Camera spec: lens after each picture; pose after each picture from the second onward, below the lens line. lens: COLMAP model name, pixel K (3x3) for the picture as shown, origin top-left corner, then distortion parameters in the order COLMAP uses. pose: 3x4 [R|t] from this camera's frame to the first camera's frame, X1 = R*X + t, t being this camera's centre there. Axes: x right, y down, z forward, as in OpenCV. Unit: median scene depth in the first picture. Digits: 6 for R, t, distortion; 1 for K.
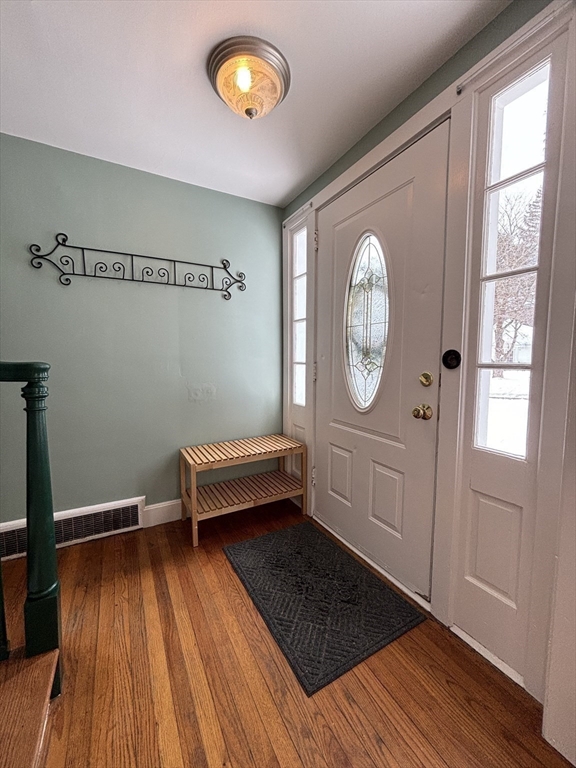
lens RADIAL K [[309.2, 0, 288.0], [0, 309.2, 384.0], [0, 0, 1]] dist [-0.000592, 0.002524]
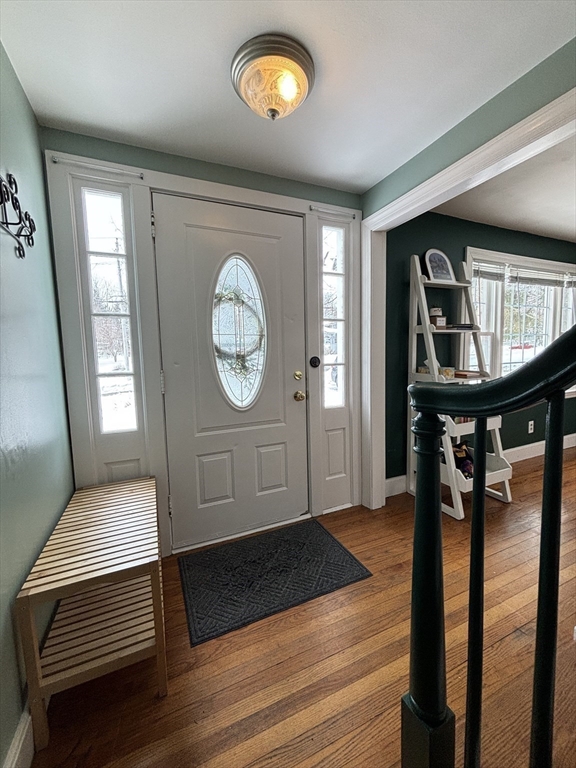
lens RADIAL K [[309.2, 0, 288.0], [0, 309.2, 384.0], [0, 0, 1]] dist [-0.000592, 0.002524]
pose [[0.095695, -0.103420, 0.990024, -1.101017], [0.109406, 0.989655, 0.092807, -0.120044], [-0.989380, 0.099434, 0.106020, 0.887232]]
